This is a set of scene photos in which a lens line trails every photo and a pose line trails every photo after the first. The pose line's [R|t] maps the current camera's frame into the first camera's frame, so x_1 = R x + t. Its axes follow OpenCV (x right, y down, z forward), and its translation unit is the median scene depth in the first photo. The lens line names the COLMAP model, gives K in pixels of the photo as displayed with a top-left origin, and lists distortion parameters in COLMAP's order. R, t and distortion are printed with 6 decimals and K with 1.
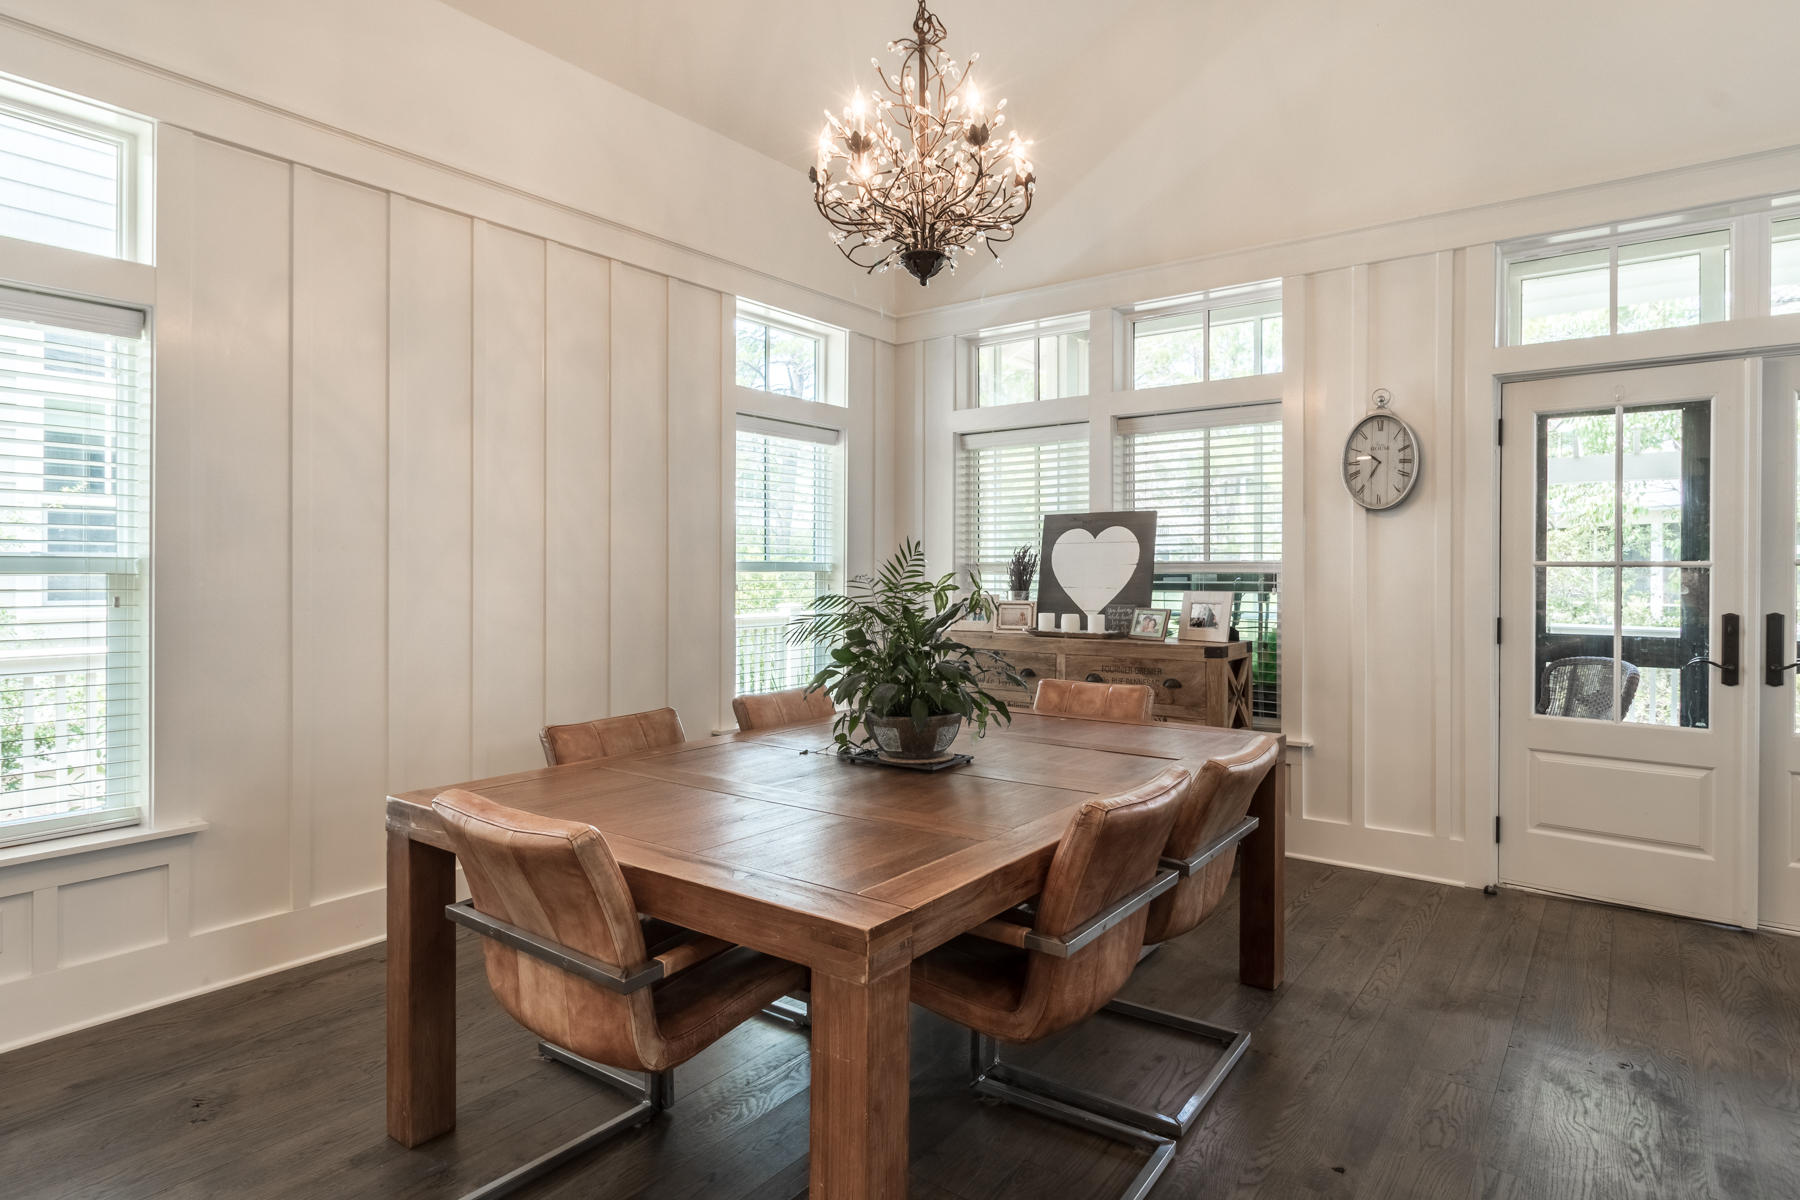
lens RADIAL K [[994.9, 0, 914.7], [0, 994.9, 571.0], [0, 0, 1]] dist [0.005477, 0.000292]
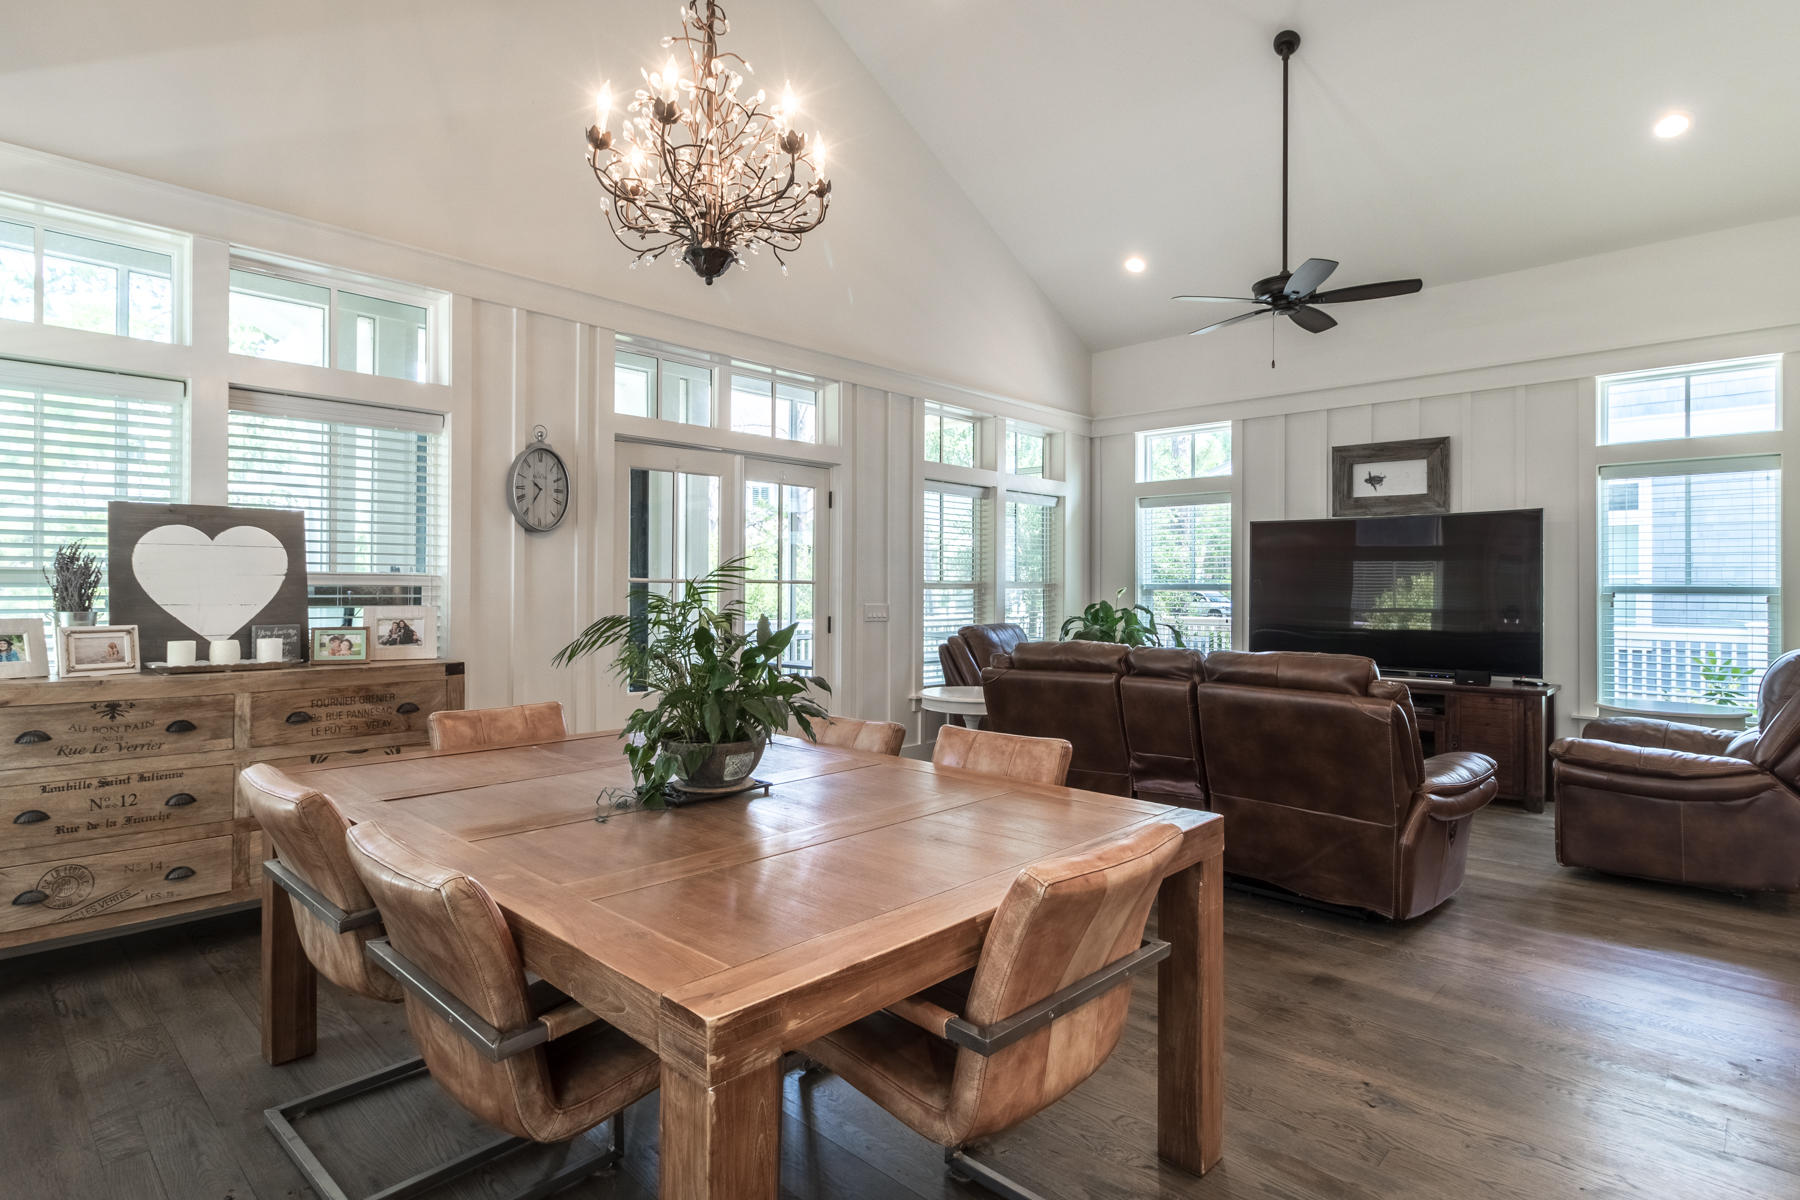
lens RADIAL K [[950.6, 0, 895.4], [0, 950.6, 583.1], [0, 0, 1]] dist [0.000843, -0.000811]
pose [[0.119689, 0.002608, 0.992808, -0.519059], [-0.008404, 0.999963, -0.001613, -0.003230], [-0.992776, -0.008150, 0.119707, 0.428943]]
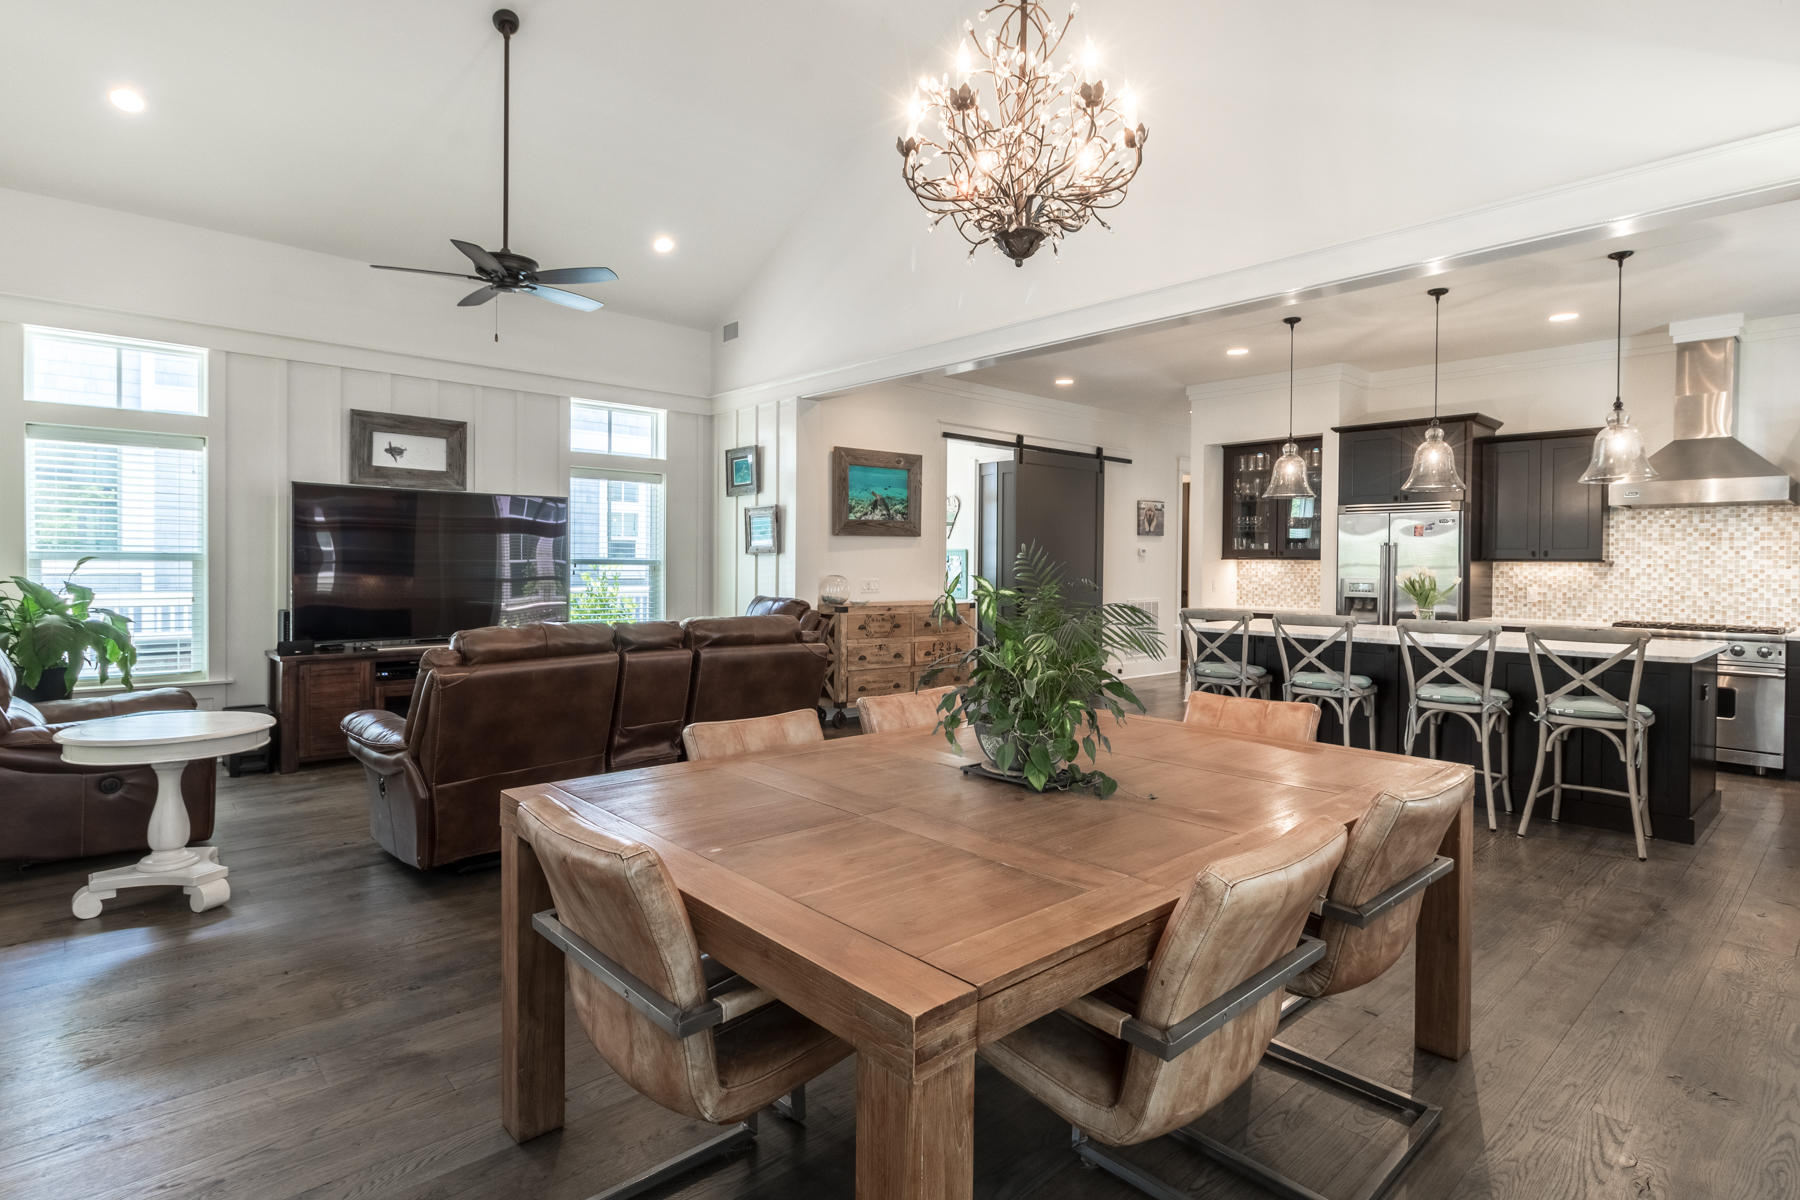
lens RADIAL K [[893.3, 0, 929.9], [0, 893.3, 570.7], [0, 0, 1]] dist [-0.001318, -0.000650]
pose [[-0.984284, -0.012092, 0.176178, -0.034678], [-0.011506, 0.999924, 0.004346, -0.002007], [-0.176217, 0.002250, -0.984349, 1.073737]]
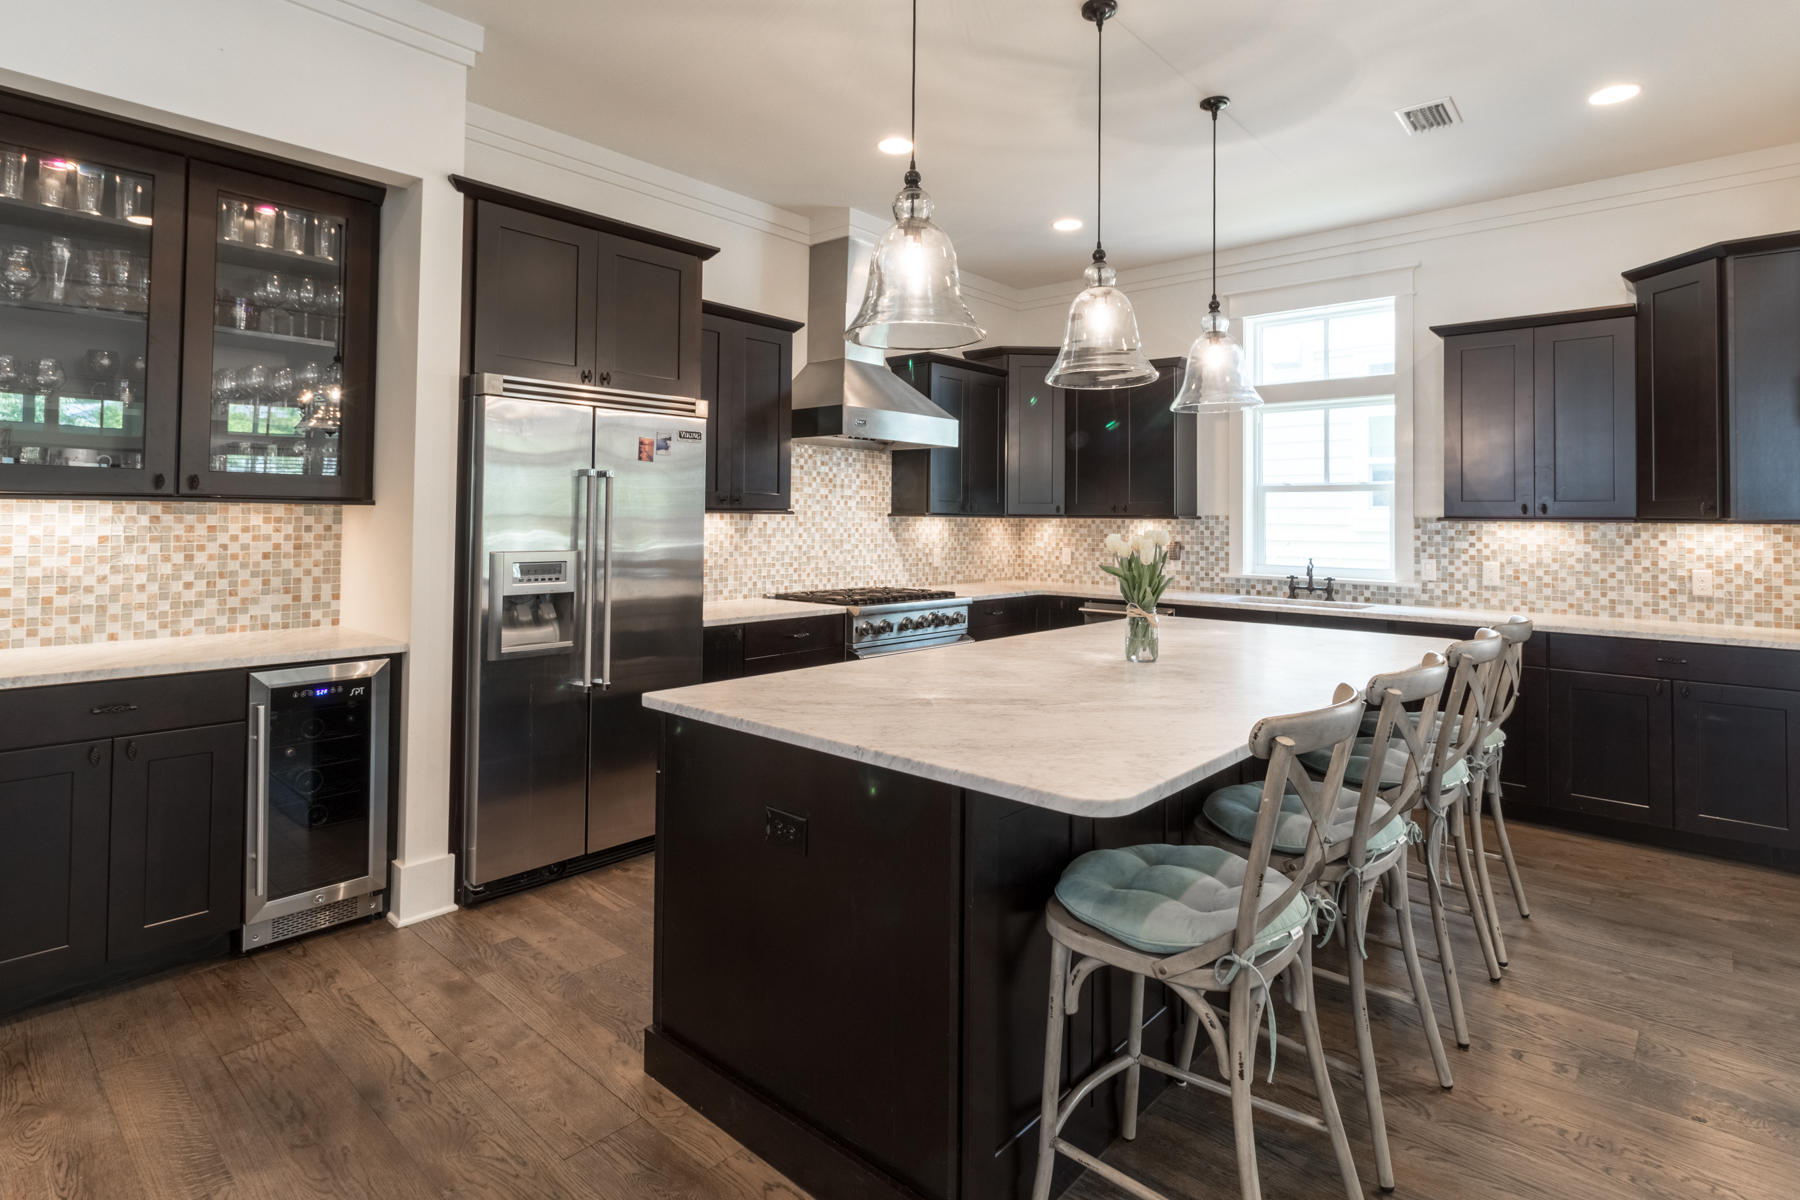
lens RADIAL K [[909.1, 0, 903.7], [0, 909.1, 498.7], [0, 0, 1]] dist [-0.000359, -0.000293]
pose [[-0.101544, -0.025324, -0.994509, 0.163095], [-0.007122, 0.999669, -0.024729, -0.015184], [0.994806, 0.004572, -0.101690, -0.331966]]
